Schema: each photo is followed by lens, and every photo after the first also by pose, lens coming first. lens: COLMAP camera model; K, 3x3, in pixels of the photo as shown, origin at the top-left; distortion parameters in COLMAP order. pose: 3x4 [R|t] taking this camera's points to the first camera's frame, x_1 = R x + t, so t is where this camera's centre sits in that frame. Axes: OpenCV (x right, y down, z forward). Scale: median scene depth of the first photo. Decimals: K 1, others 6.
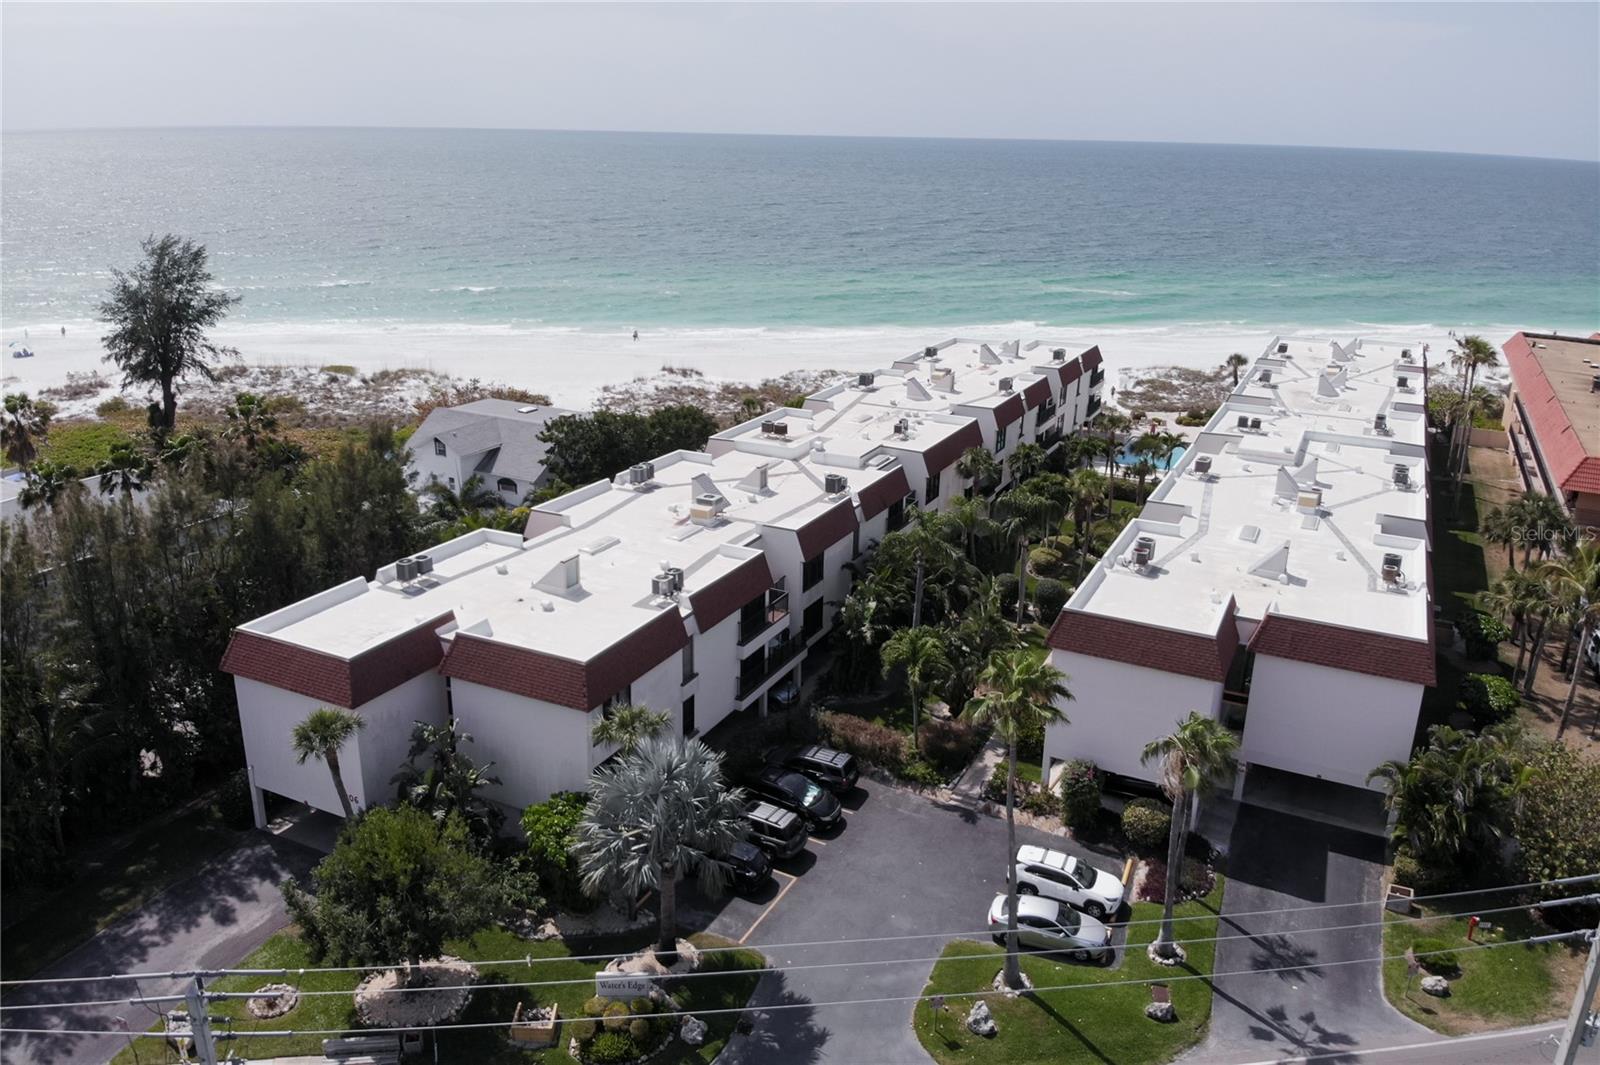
lens RADIAL K [[1174.5, 0, 793.5], [0, 1174.5, 535.3], [0, 0, 1]] dist [0.099279, -0.229476]
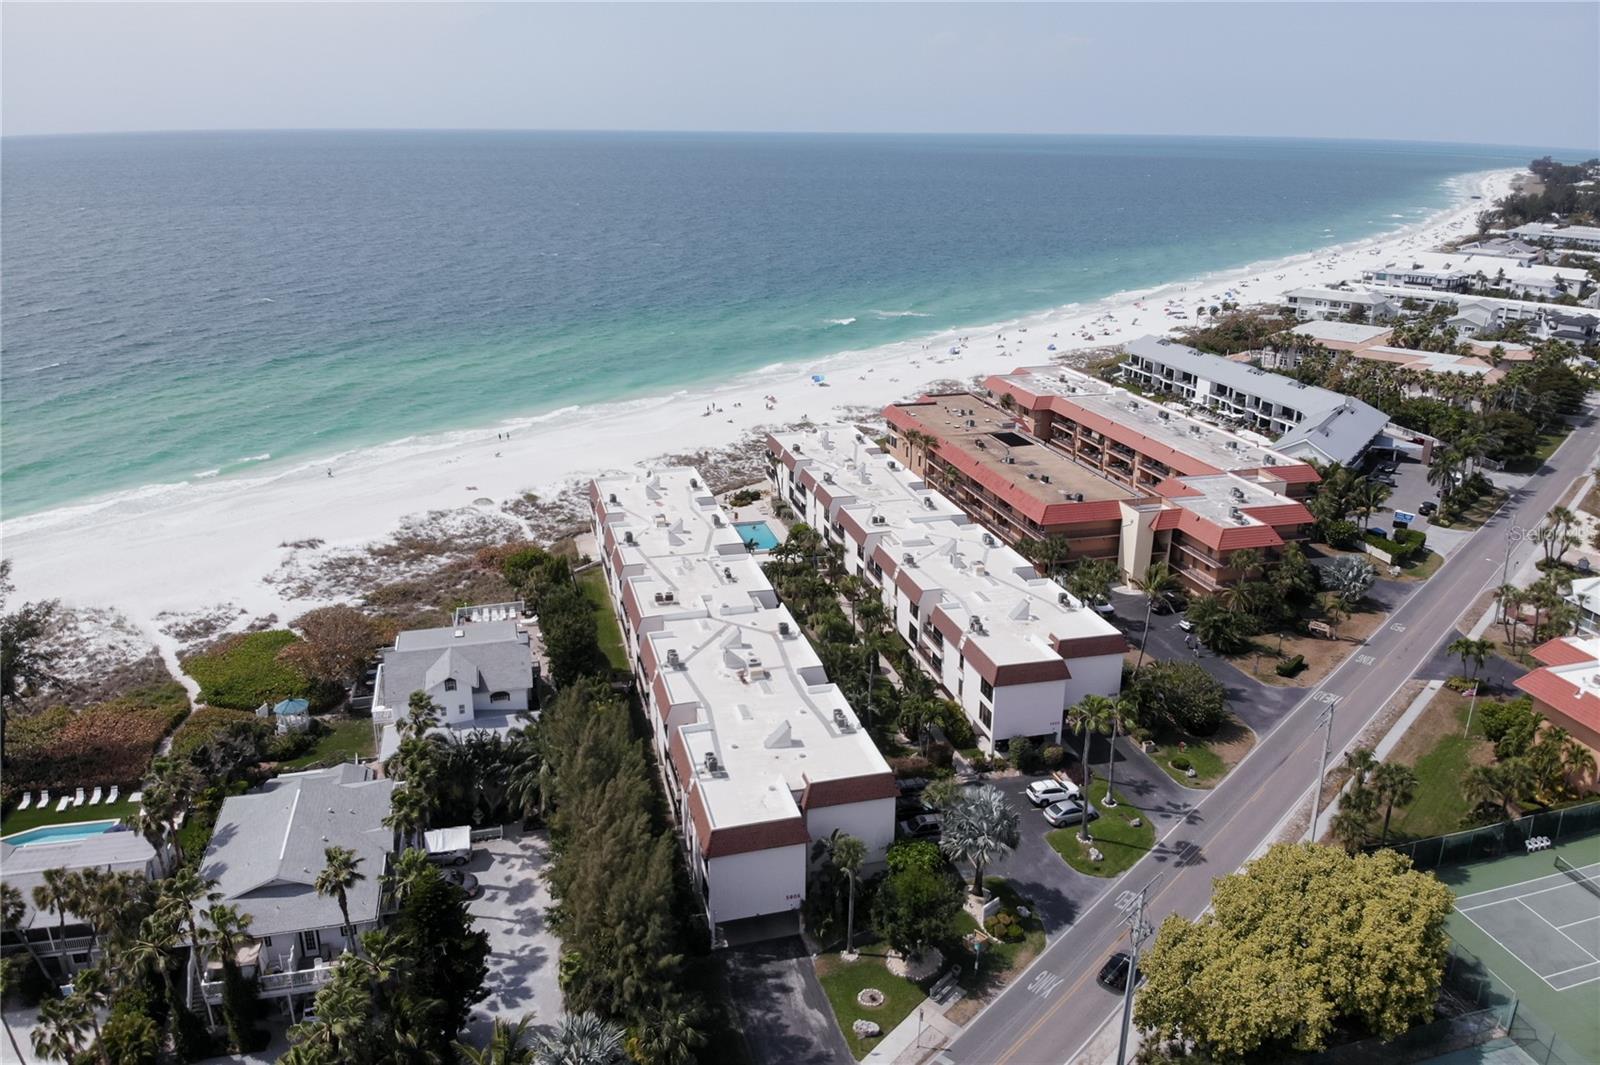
lens RADIAL K [[1174.5, 0, 793.5], [0, 1174.5, 535.3], [0, 0, 1]] dist [0.099279, -0.229476]
pose [[0.746674, -0.229787, 0.624241, -1.238886], [0.220722, 0.970858, 0.093366, -0.422043], [-0.627503, 0.068069, 0.775633, -0.353706]]
